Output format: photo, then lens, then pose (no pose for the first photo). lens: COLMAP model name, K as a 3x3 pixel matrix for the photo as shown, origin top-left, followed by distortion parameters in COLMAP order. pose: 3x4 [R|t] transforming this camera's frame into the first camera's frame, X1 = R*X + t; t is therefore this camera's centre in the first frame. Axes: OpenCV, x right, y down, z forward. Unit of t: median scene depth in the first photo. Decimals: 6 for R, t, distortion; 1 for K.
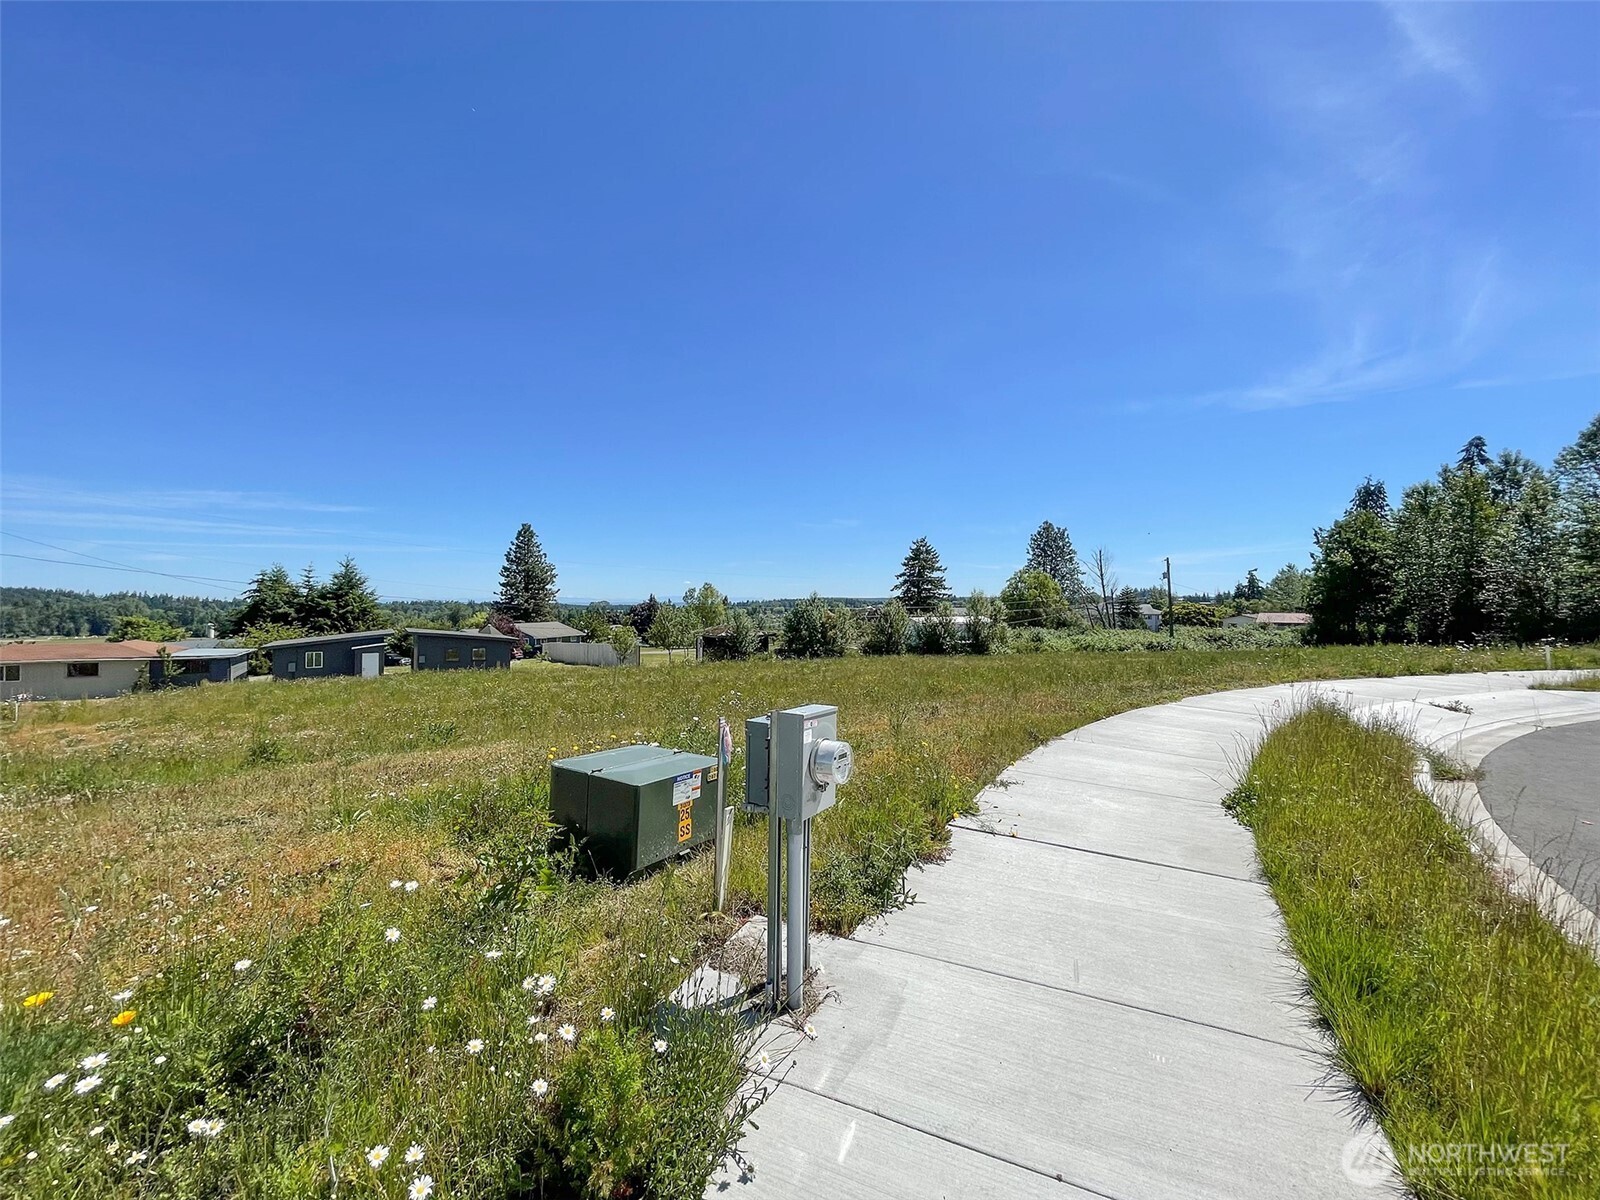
lens RADIAL K [[648.2, 0, 800.0], [0, 648.2, 600.0], [0, 0, 1]] dist [-0.001906, -0.000048]
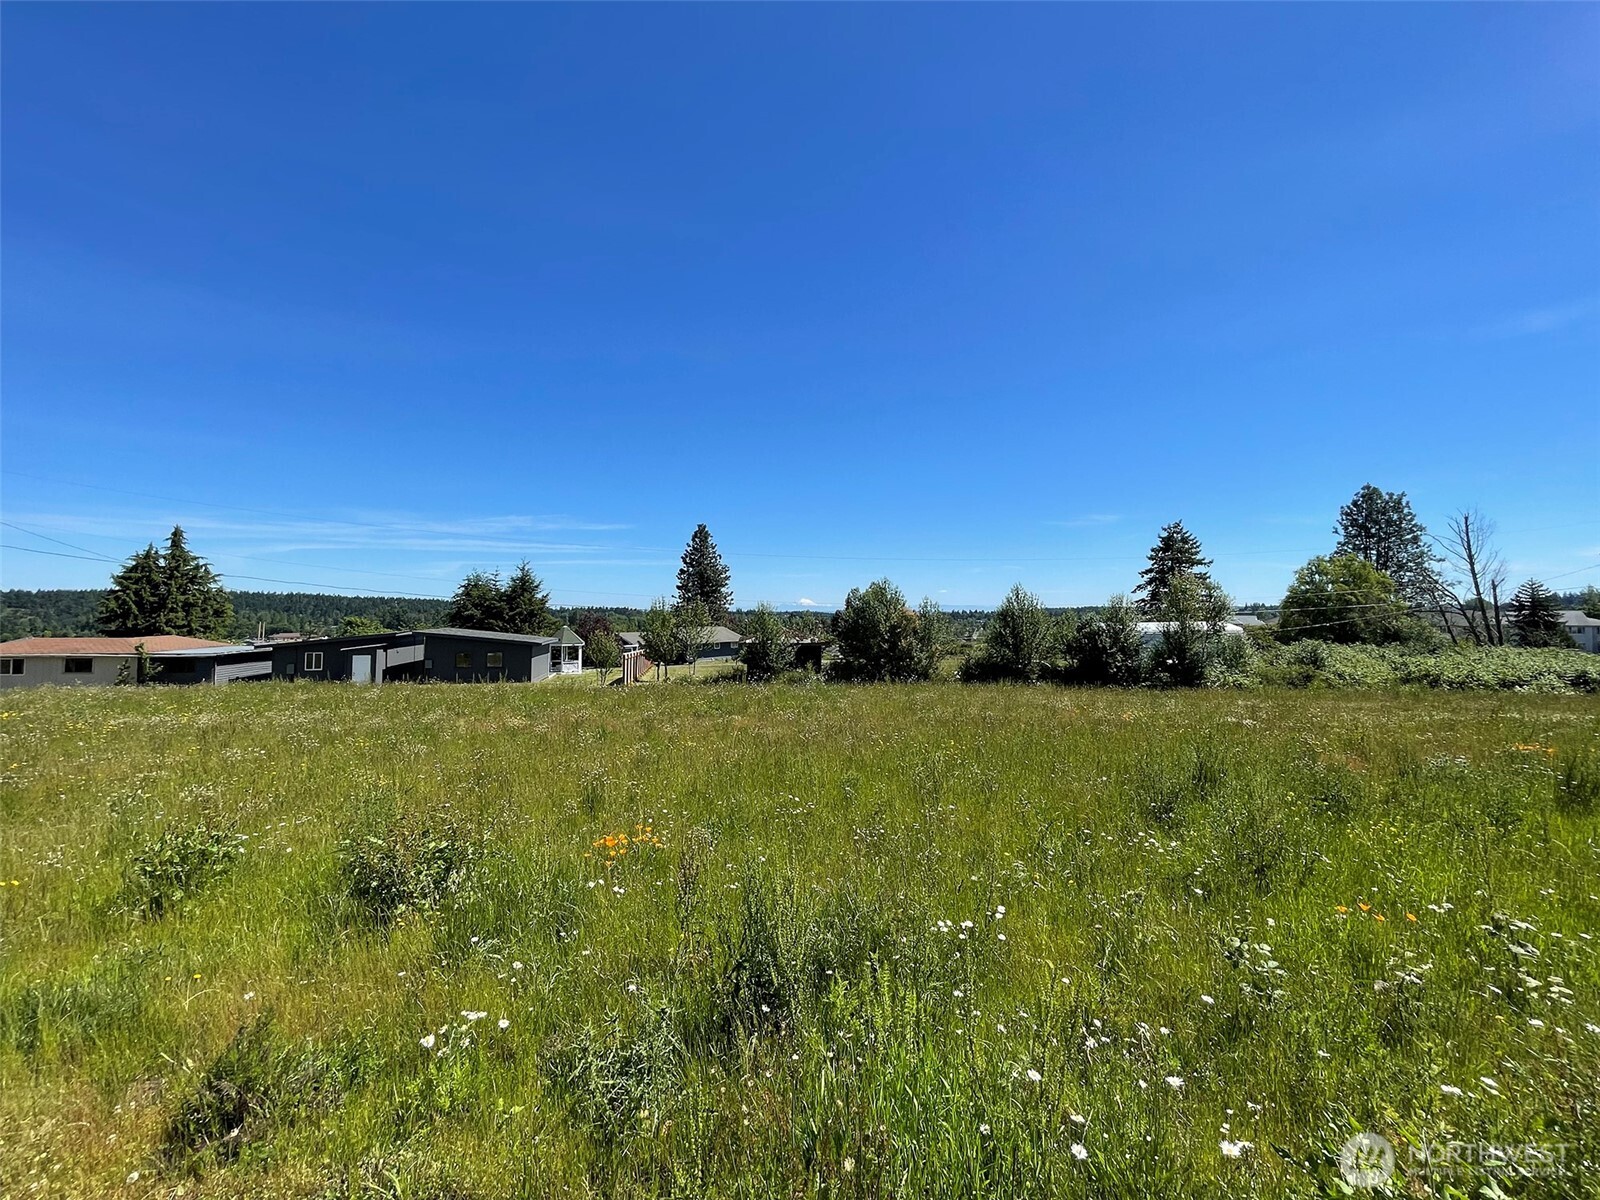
lens RADIAL K [[657.0, 0, 816.4], [0, 657.0, 576.1], [0, 0, 1]] dist [-0.002911, -0.000346]
pose [[0.932821, -0.017428, -0.359917, 0.110532], [-0.000677, 0.998743, -0.050118, 0.010096], [0.360338, 0.046995, 0.931637, 0.199652]]
